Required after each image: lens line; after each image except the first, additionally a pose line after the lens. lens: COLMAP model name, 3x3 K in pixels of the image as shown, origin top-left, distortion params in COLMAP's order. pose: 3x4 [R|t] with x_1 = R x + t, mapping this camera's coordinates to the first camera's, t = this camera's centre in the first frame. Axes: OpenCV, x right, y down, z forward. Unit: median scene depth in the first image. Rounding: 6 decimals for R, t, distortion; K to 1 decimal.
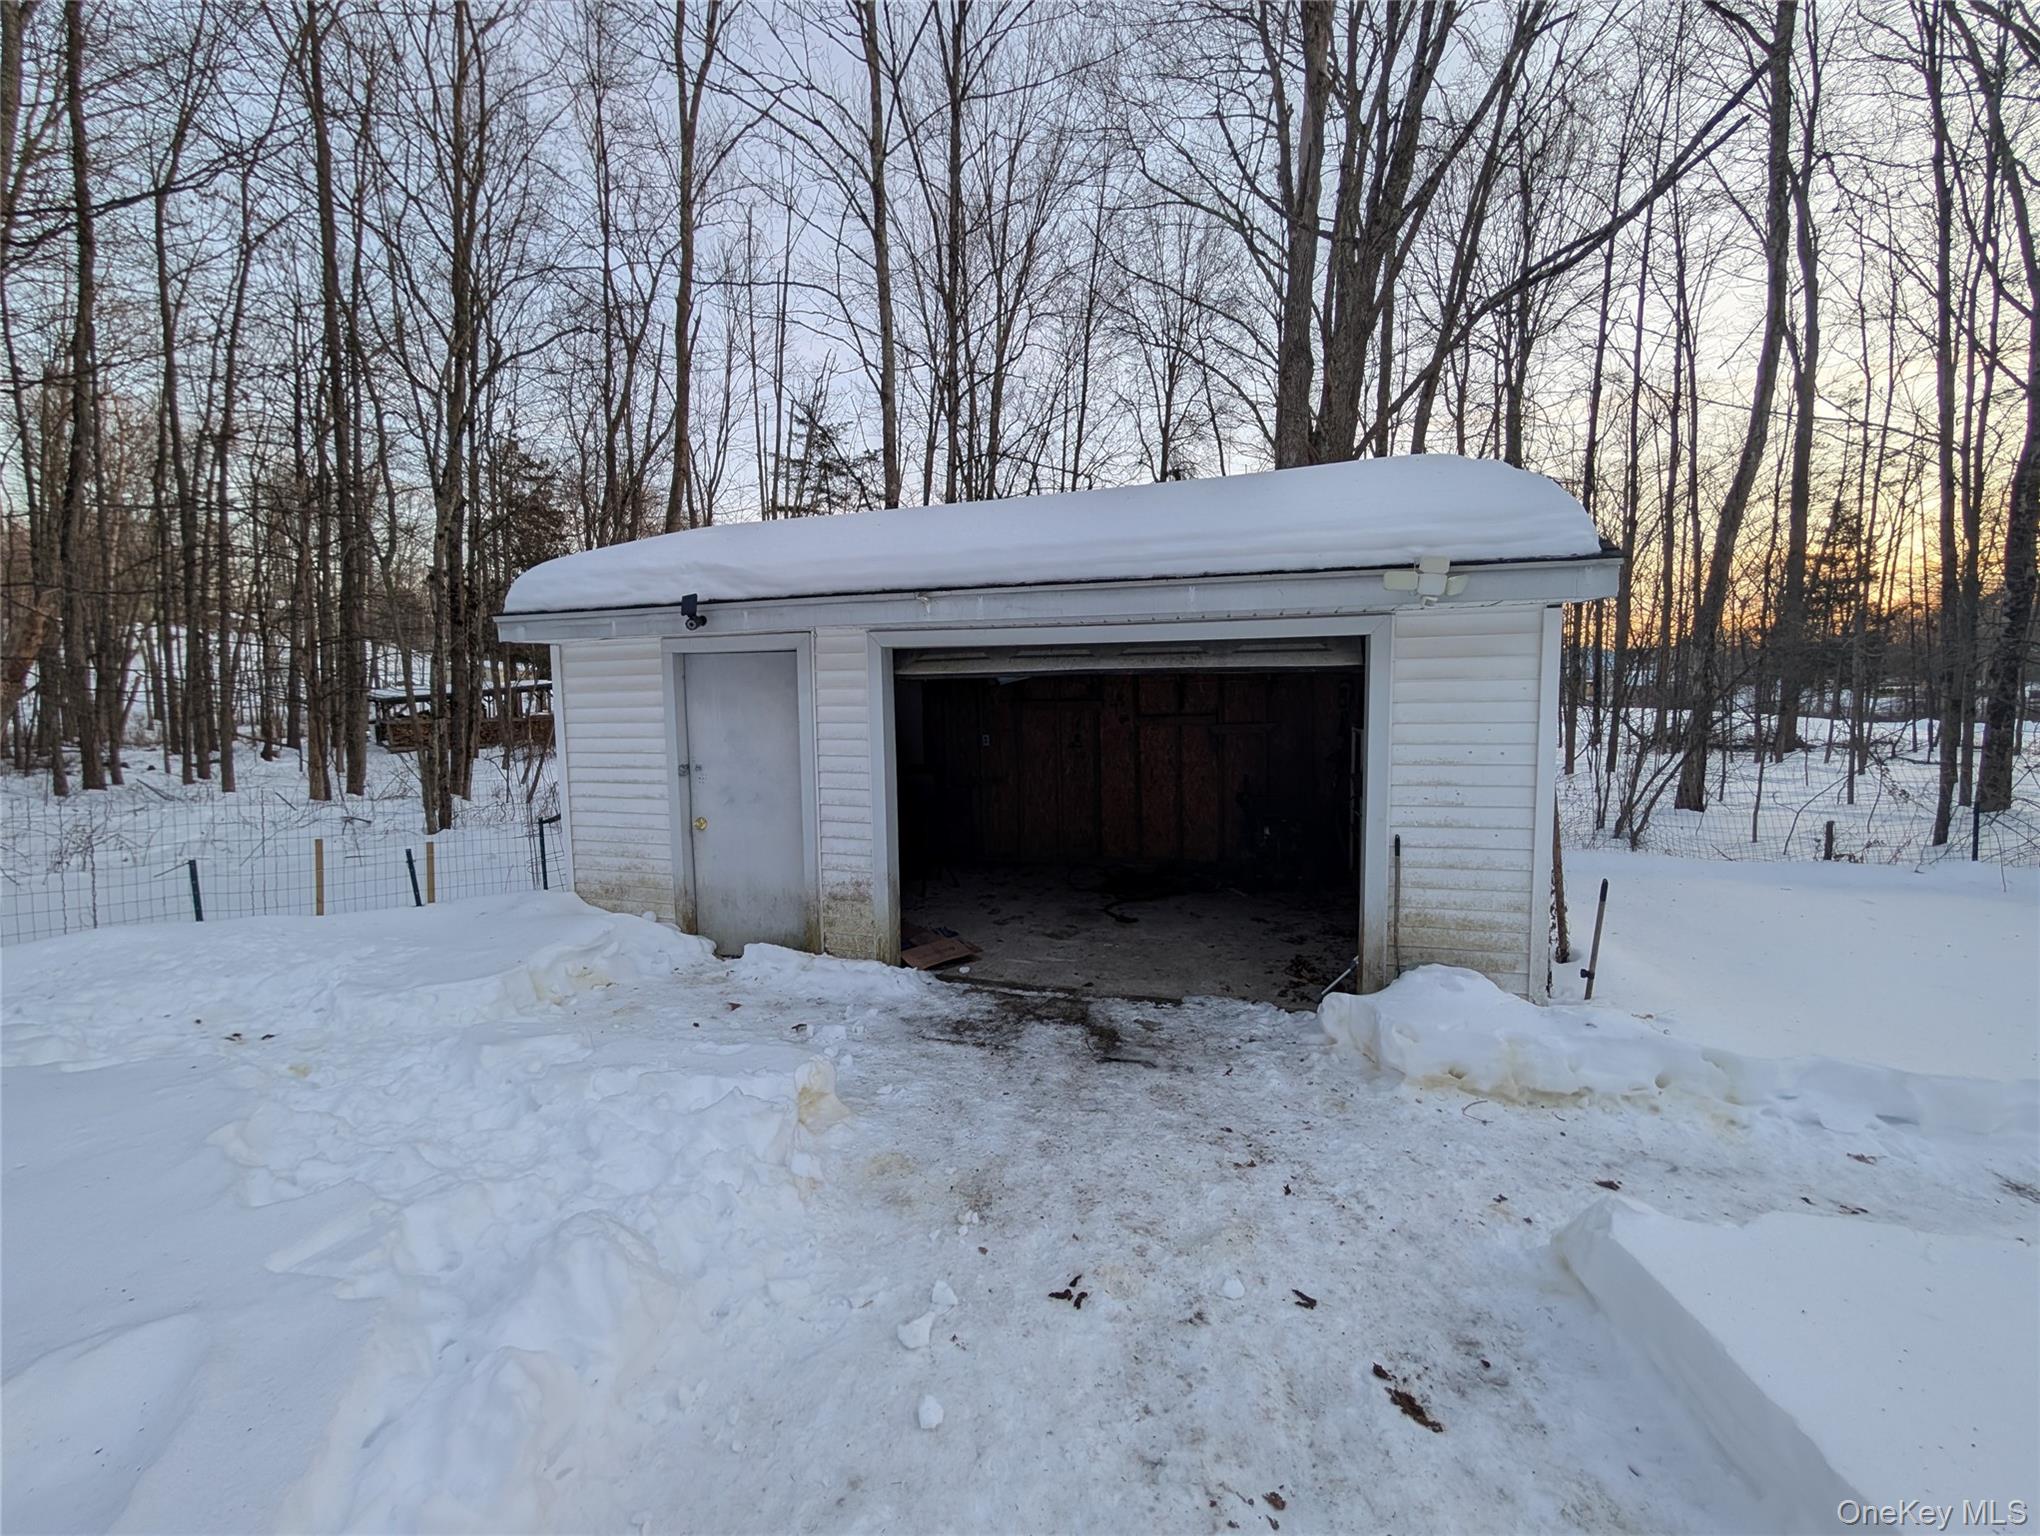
lens RADIAL K [[786.8, 0, 1020.0], [0, 786.8, 768.0], [0, 0, 1]] dist [-0.001854, -0.000231]
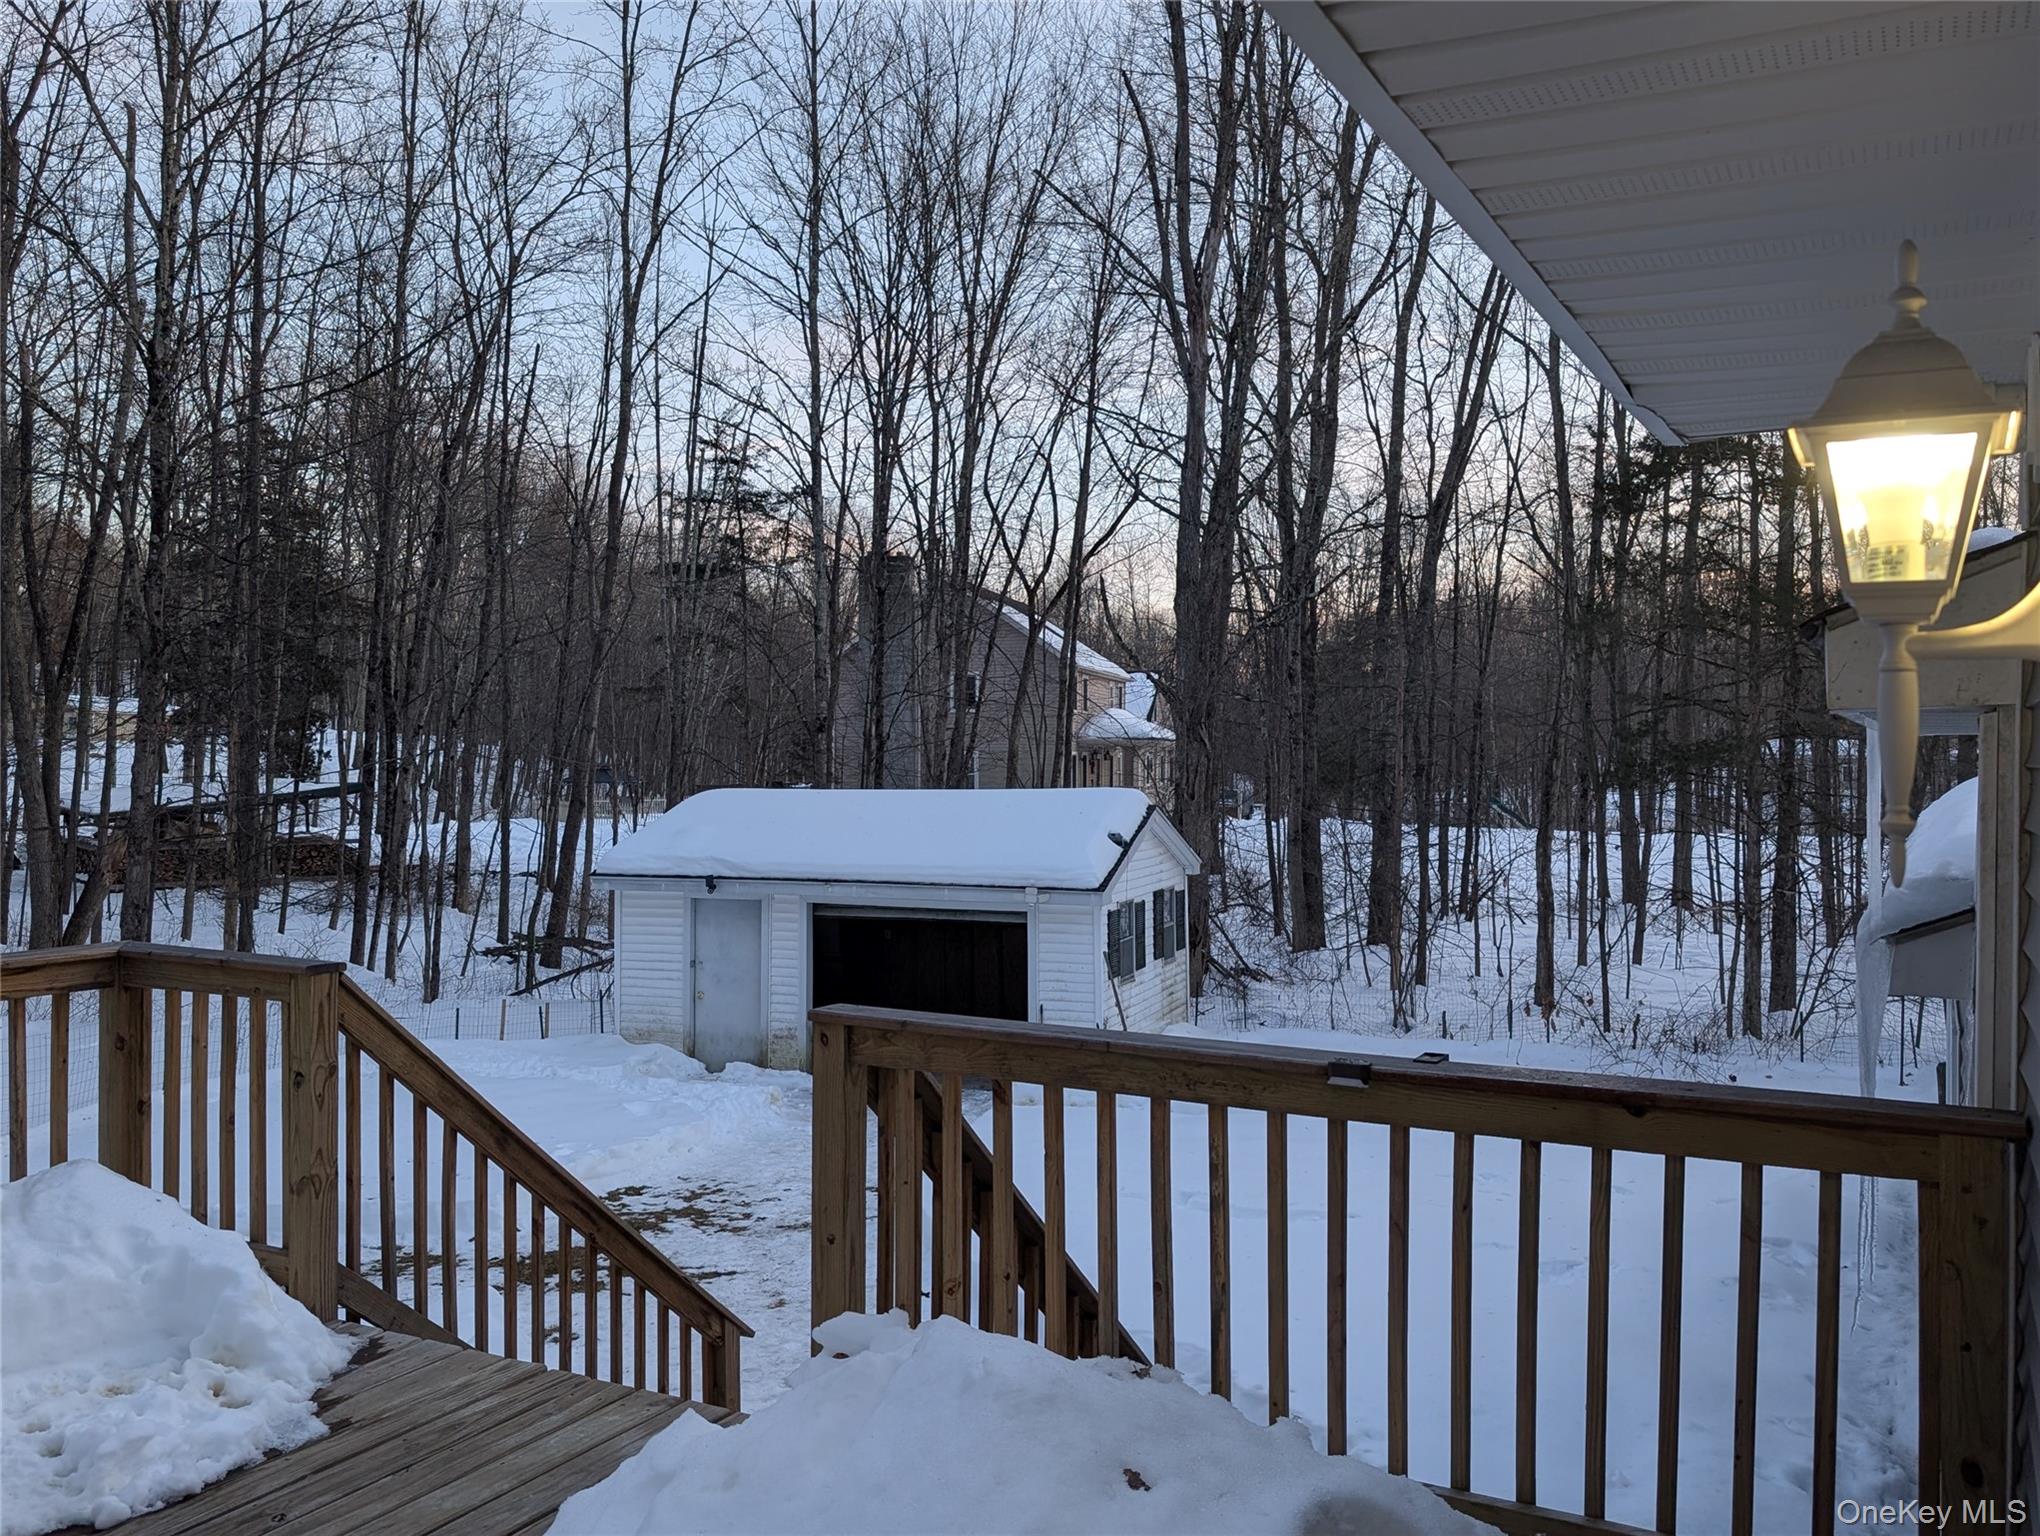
lens RADIAL K [[1646.6, 0, 1020.0], [0, 1646.6, 768.0], [0, 0, 1]] dist [0.008157, 0.019439]
pose [[0.998818, 0.011725, -0.047169, 0.492644], [-0.015699, 0.996274, -0.084801, -0.138426], [0.045999, 0.085441, 0.995281, -2.791055]]
